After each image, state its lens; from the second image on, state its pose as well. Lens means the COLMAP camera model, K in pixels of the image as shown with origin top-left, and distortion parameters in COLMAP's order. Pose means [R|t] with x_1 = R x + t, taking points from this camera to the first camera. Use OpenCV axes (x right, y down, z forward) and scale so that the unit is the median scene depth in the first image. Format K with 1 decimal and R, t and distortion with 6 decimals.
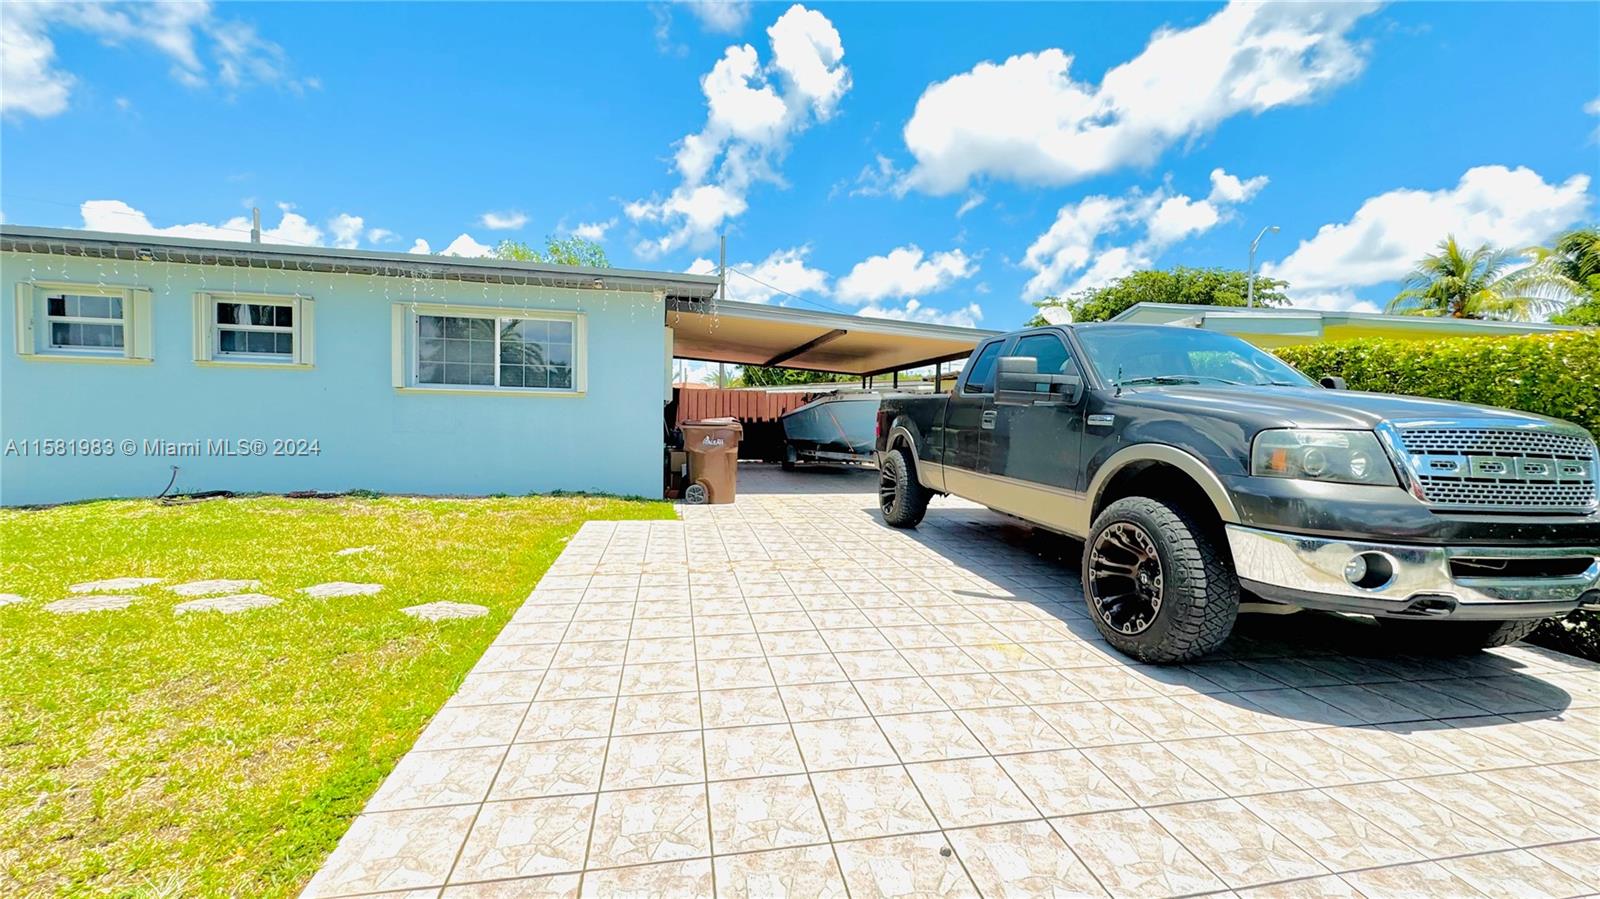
lens RADIAL K [[640.3, 0, 804.8], [0, 640.3, 433.9], [0, 0, 1]] dist [-0.003629, 0.000660]
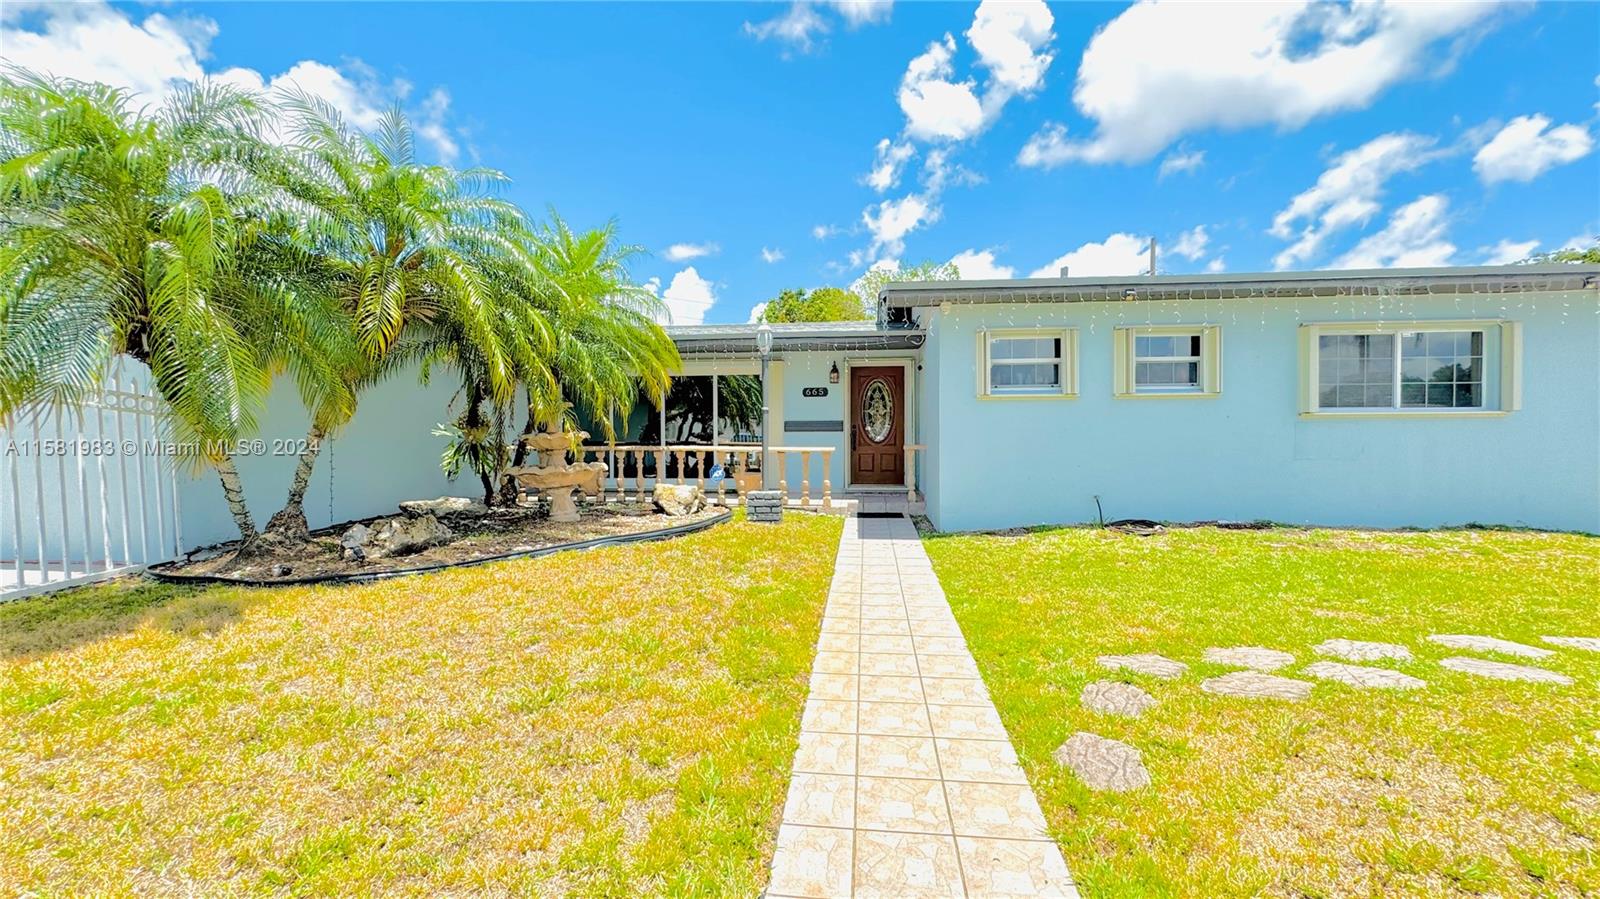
lens RADIAL K [[640.3, 0, 792.7], [0, 640.3, 452.9], [0, 0, 1]] dist [-0.003629, 0.000660]
pose [[0.945073, -0.015391, -0.326497, -1.092352], [0.018948, 0.999791, 0.007716, -0.036224], [0.326309, -0.013479, 0.945167, -0.155059]]
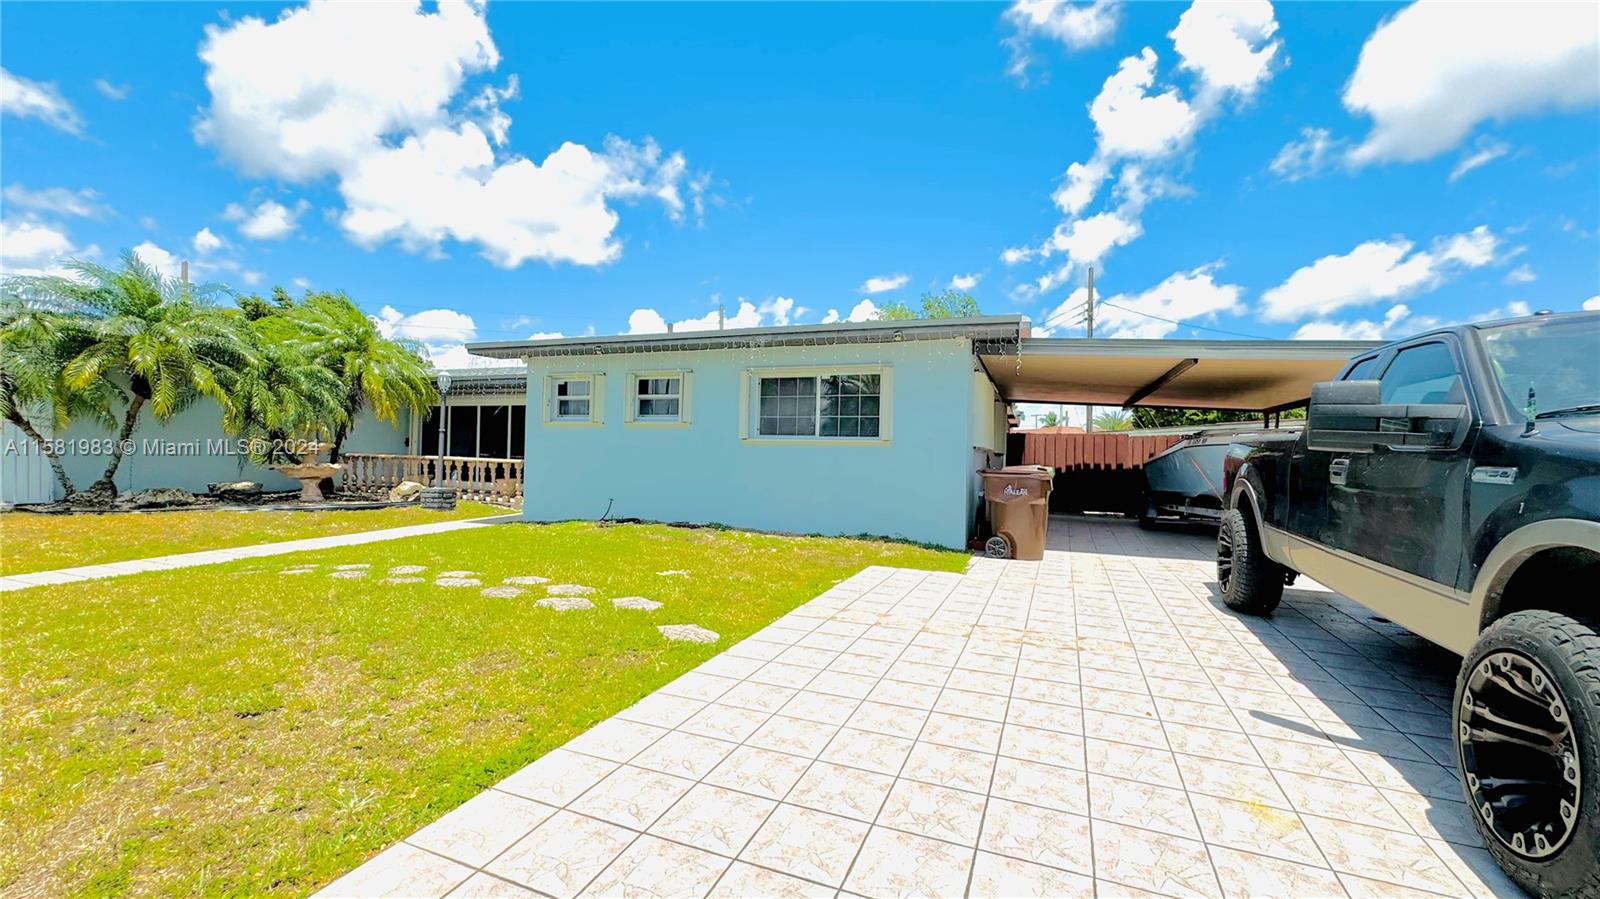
lens RADIAL K [[640.3, 0, 800.4], [0, 640.3, 446.1], [0, 0, 1]] dist [-0.003629, 0.000660]
pose [[0.830364, -0.012673, -0.557077, 0.124176], [-0.015955, 0.998791, -0.046504, -0.005441], [0.556993, 0.047503, 0.829158, 0.065394]]
